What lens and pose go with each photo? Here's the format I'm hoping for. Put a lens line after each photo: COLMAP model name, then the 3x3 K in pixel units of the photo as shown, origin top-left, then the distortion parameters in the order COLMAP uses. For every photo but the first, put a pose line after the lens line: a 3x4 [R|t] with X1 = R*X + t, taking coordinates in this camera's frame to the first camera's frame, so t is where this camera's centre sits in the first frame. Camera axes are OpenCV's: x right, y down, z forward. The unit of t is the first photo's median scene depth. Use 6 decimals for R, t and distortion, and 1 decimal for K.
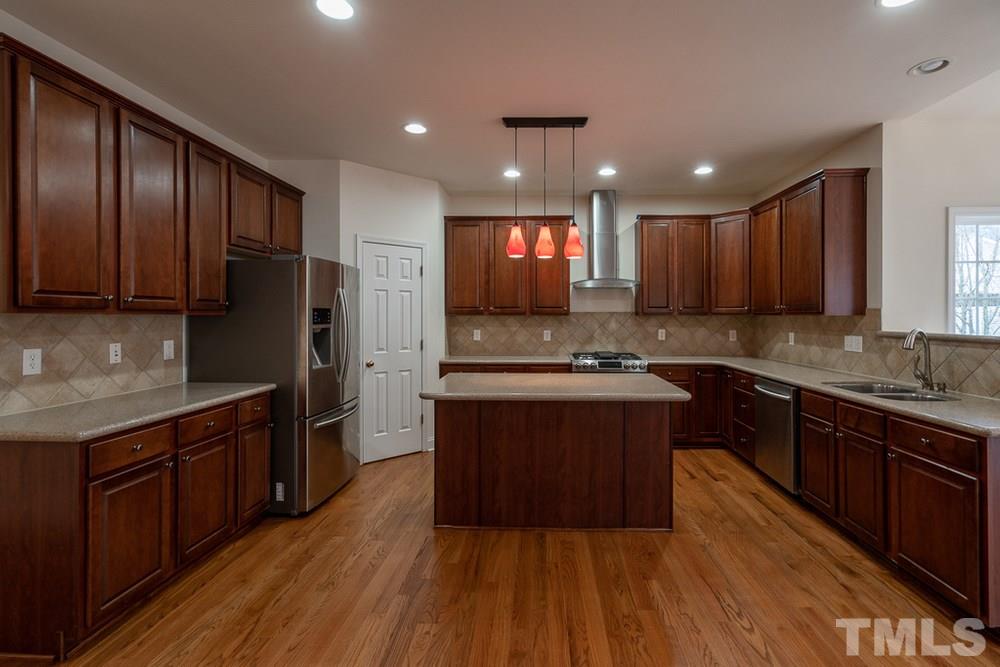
lens RADIAL K [[466.6, 0, 527.5], [0, 466.6, 317.4], [0, 0, 1]] dist [-0.002599, 0.000238]
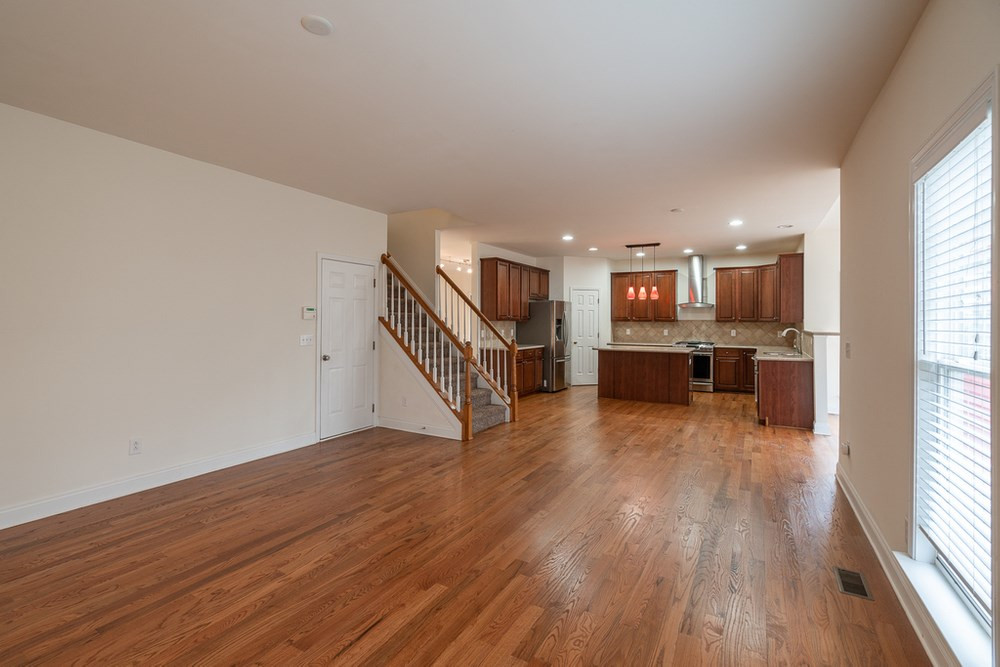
lens RADIAL K [[469.2, 0, 501.3], [0, 469.2, 319.1], [0, 0, 1]] dist [-0.001735, 0.000011]
pose [[0.889711, 0.002387, -0.456518, 0.476828], [-0.005567, 0.999969, -0.005621, -0.001002], [0.456490, 0.007543, 0.889697, -1.486926]]
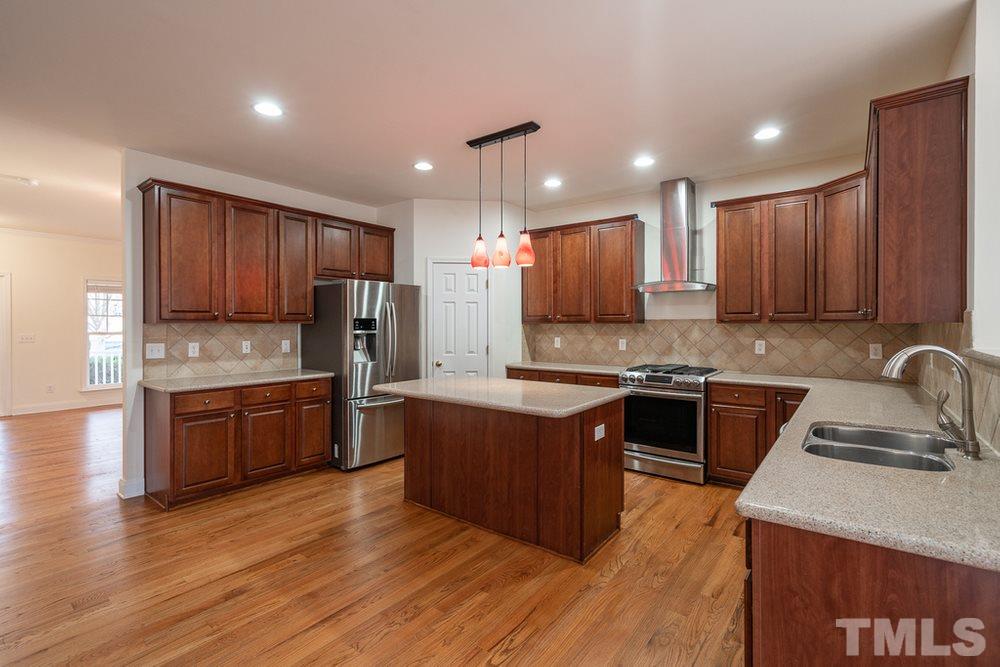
lens RADIAL K [[456.9, 0, 496.3], [0, 456.9, 327.1], [0, 0, 1]] dist [-0.004342, 0.000207]
pose [[0.807440, 0.002773, -0.589944, 0.577292], [-0.000485, 0.999992, 0.004037, -0.000298], [0.589950, -0.002974, 0.807434, 0.161160]]
